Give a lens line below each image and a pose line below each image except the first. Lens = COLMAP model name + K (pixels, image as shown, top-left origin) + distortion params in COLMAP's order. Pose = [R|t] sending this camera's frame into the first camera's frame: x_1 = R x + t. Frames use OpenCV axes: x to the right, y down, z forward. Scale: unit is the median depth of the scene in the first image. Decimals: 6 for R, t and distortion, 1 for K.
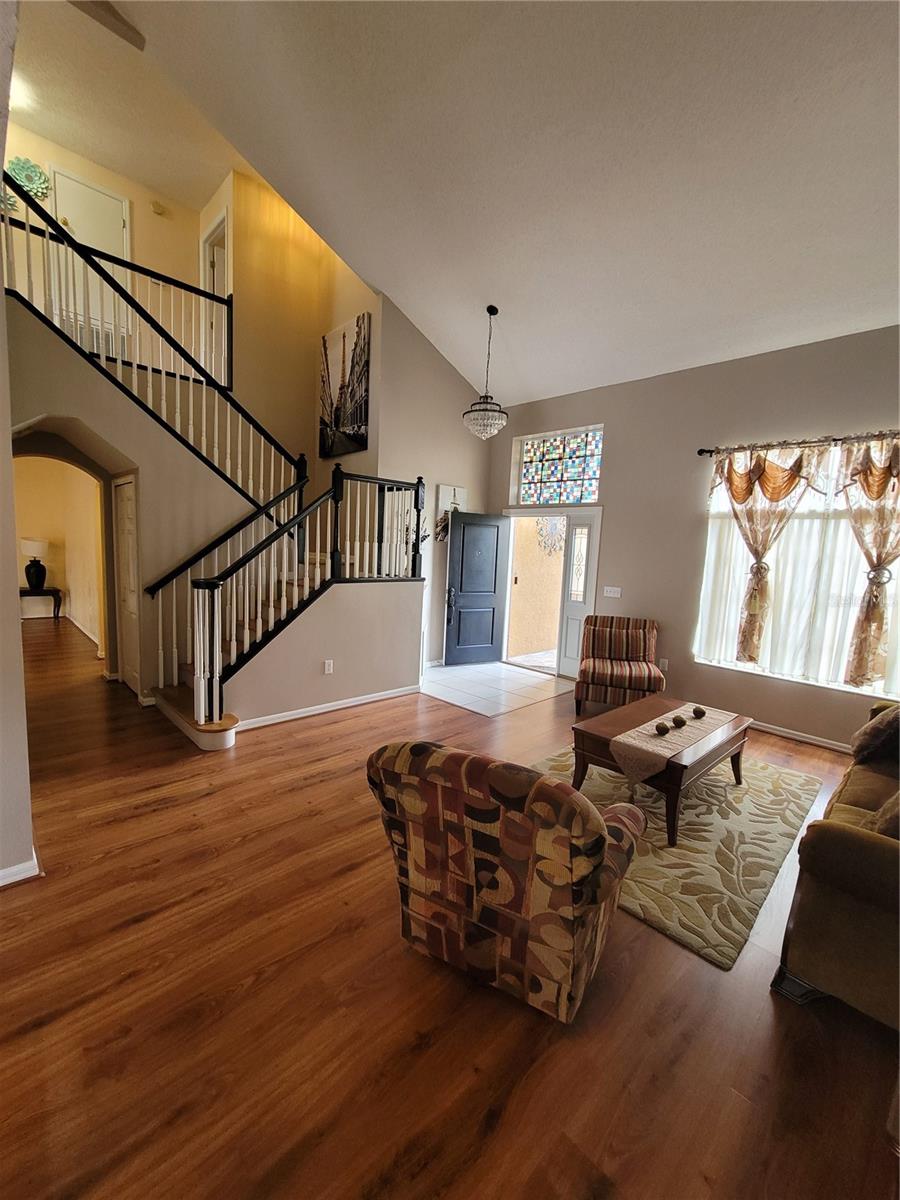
lens RADIAL K [[491.4, 0, 440.6], [0, 491.4, 600.4], [0, 0, 1]] dist [-0.008788, 0.003123]
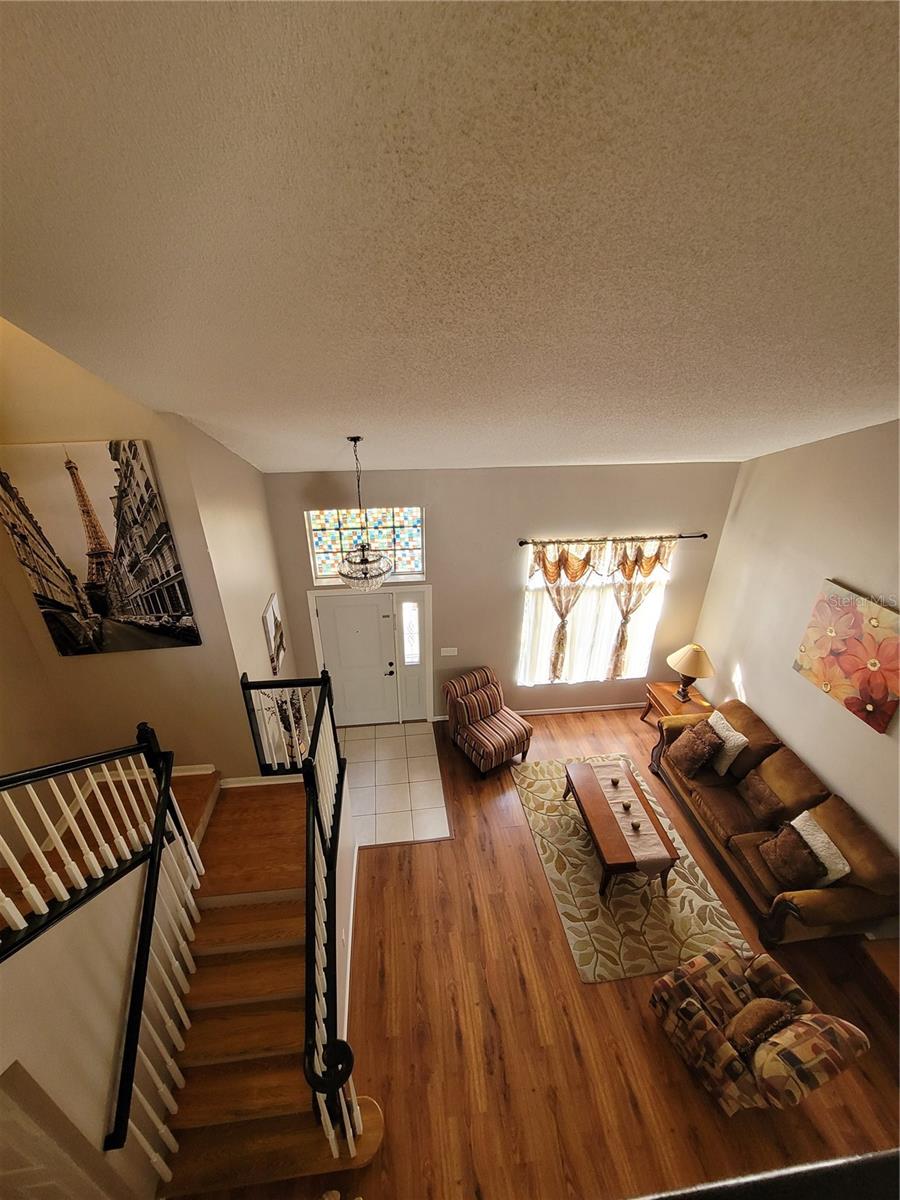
lens RADIAL K [[491.4, 0, 440.7], [0, 491.4, 600.8], [0, 0, 1]] dist [-0.008788, 0.003123]
pose [[0.611125, -0.404818, 0.680183, -0.387081], [0.118158, 0.896350, 0.427311, -0.616878], [-0.782665, -0.180772, 0.595614, 0.372628]]
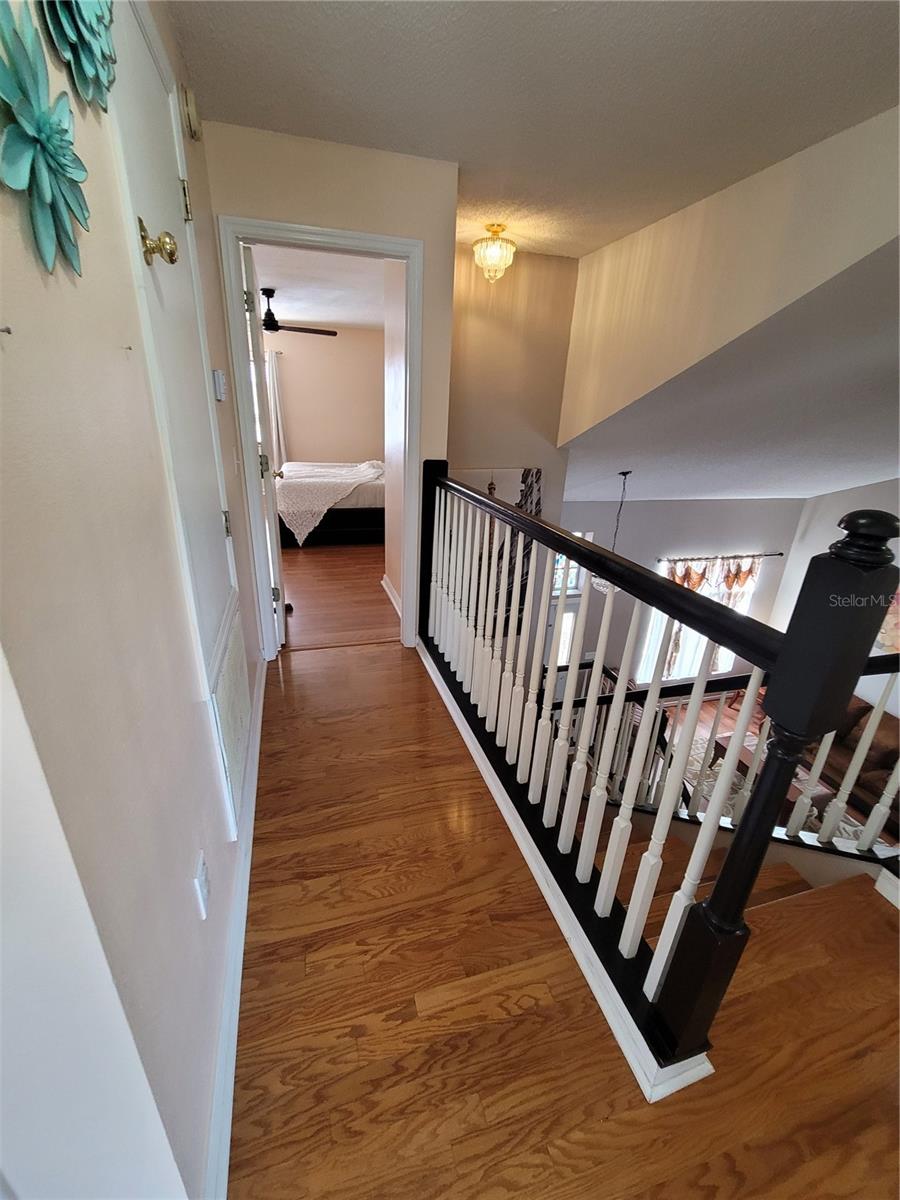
lens RADIAL K [[491.4, 0, 441.7], [0, 491.4, 600.2], [0, 0, 1]] dist [-0.008788, 0.003123]
pose [[0.470983, -0.353078, 0.808400, -0.870645], [0.084122, 0.930206, 0.357267, -0.674264], [-0.878122, -0.100262, 0.467813, 0.765996]]
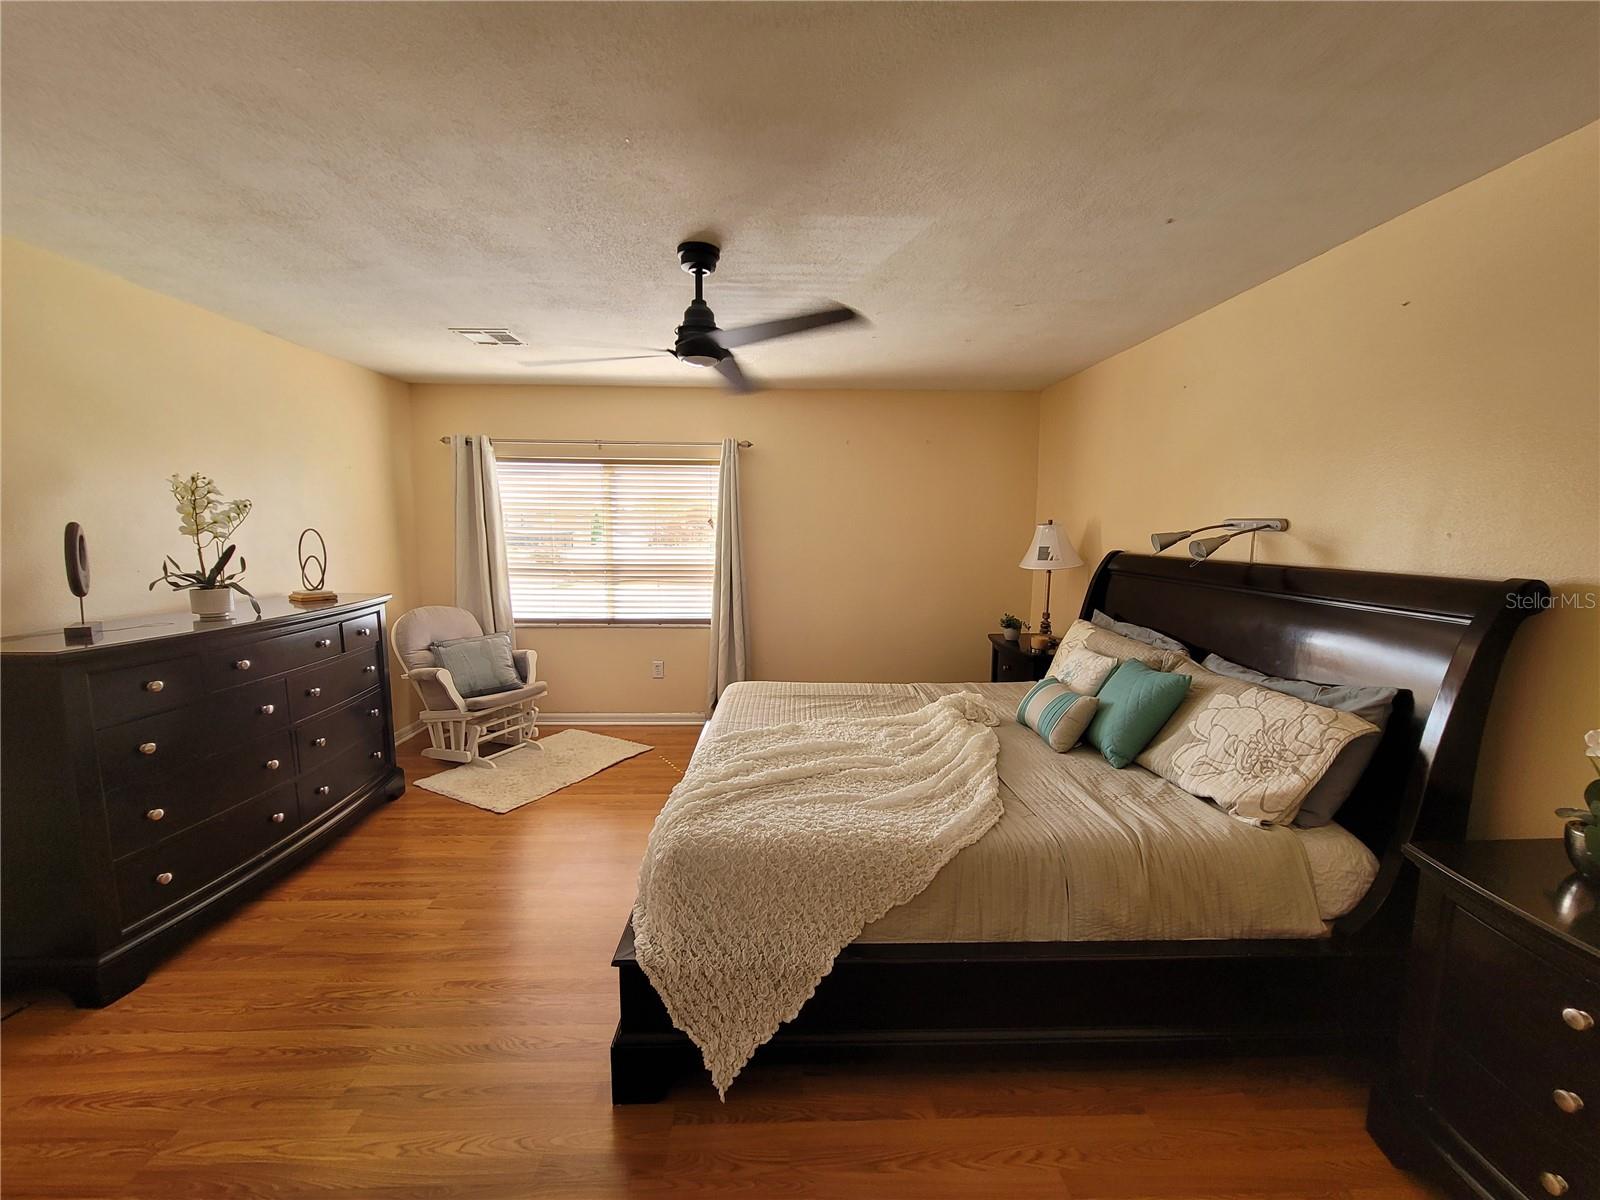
lens RADIAL K [[655.1, 0, 804.2], [0, 655.1, 613.0], [0, 0, 1]] dist [-0.008788, 0.003123]
pose [[0.674501, -0.135585, 0.725717, -0.378829], [0.108564, 0.990521, 0.084155, -0.708656], [-0.730248, 0.022024, 0.682827, 1.199011]]
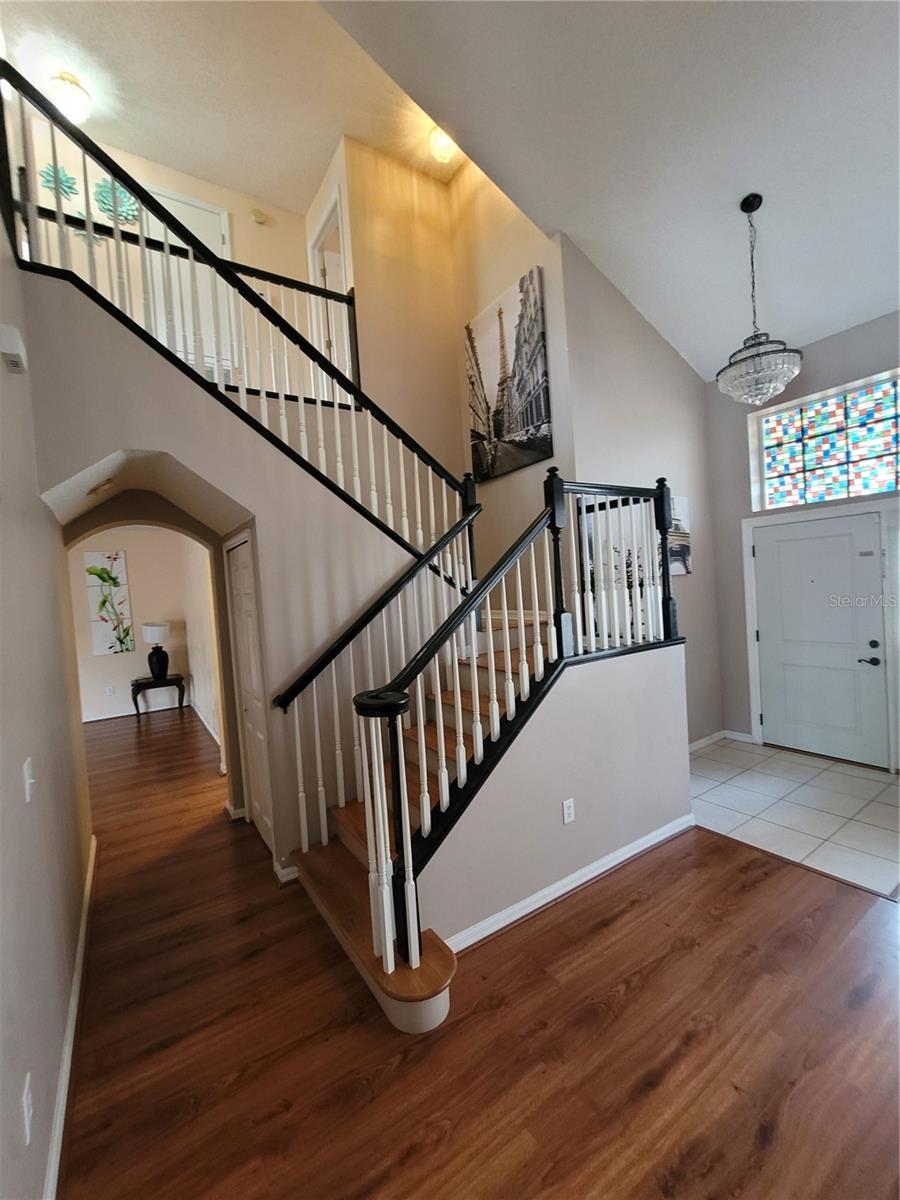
lens RADIAL K [[491.4, 0, 440.0], [0, 491.4, 600.2], [0, 0, 1]] dist [-0.008788, 0.003123]
pose [[0.975424, -0.102827, -0.194870, -0.195381], [0.086555, 0.992149, -0.090271, -0.060041], [0.202622, 0.071185, 0.976666, 0.315390]]
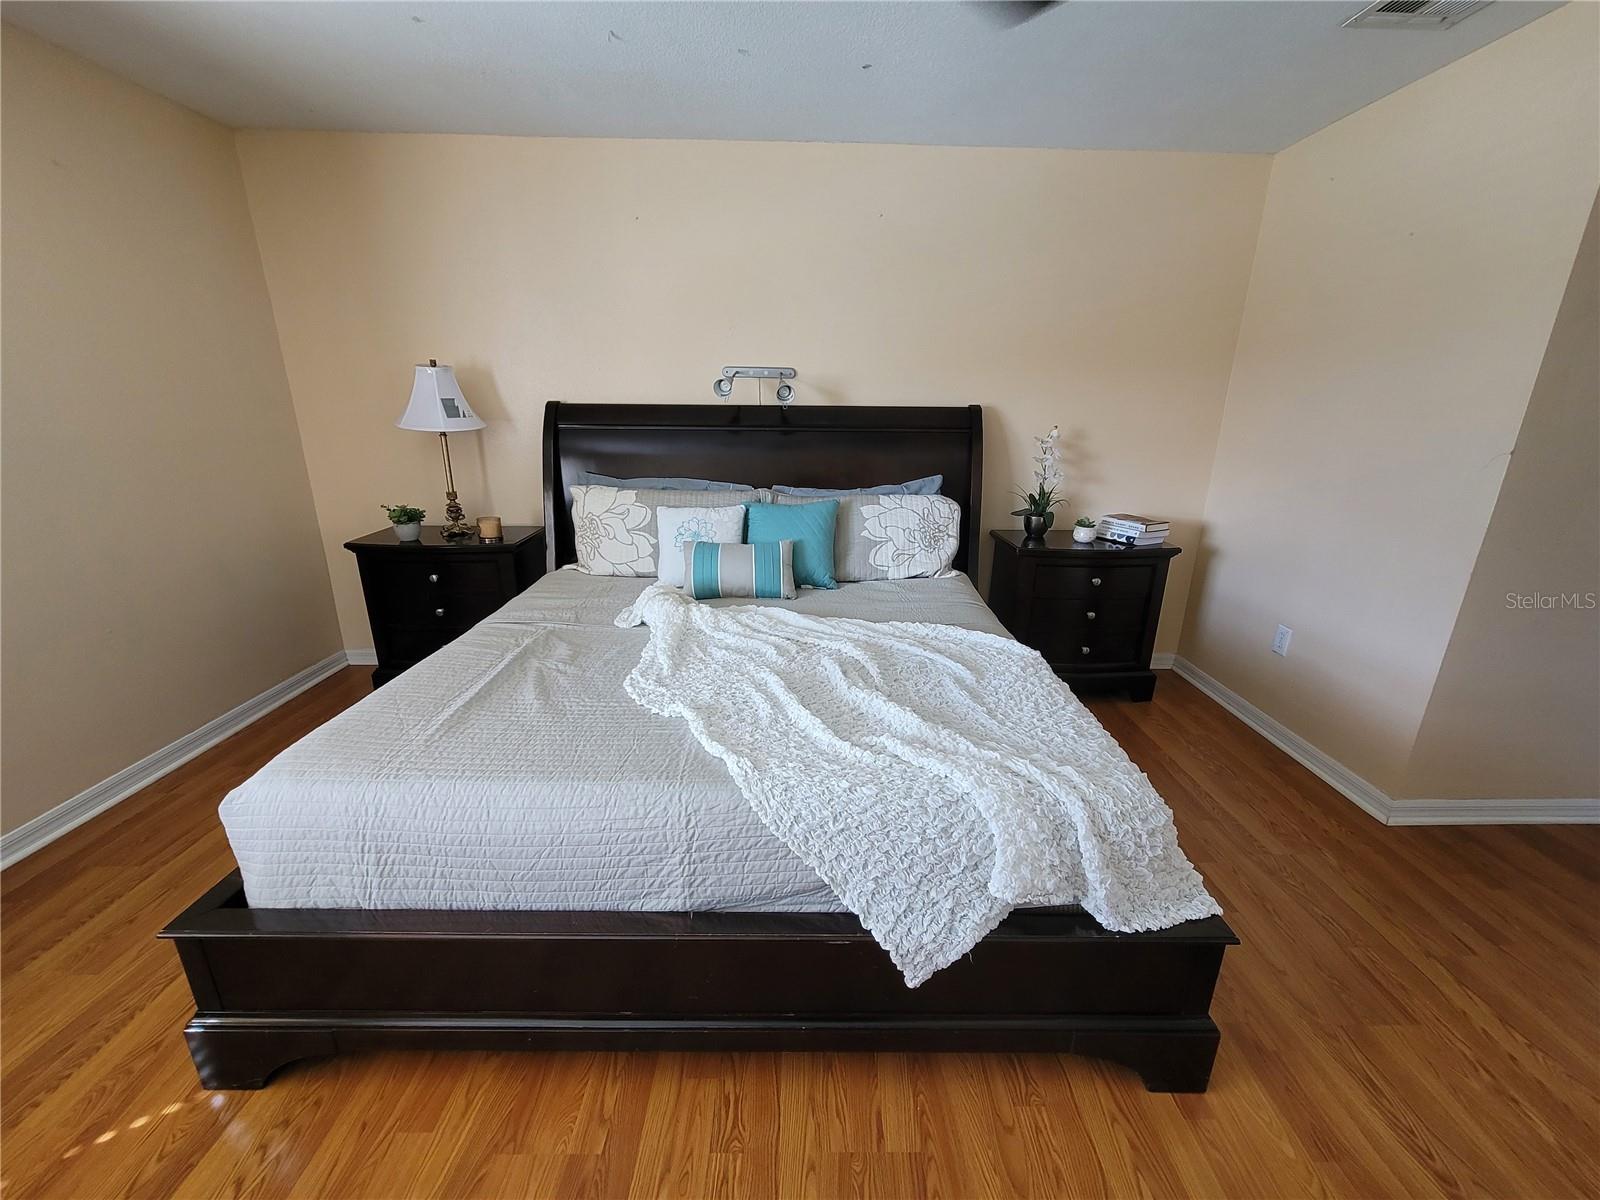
lens RADIAL K [[655.1, 0, 805.2], [0, 655.1, 610.0], [0, 0, 1]] dist [-0.008788, 0.003123]
pose [[-0.718727, -0.260322, 0.644720, -0.250673], [0.038161, 0.911097, 0.410421, -0.740577], [-0.694244, 0.319584, -0.644896, 1.688839]]
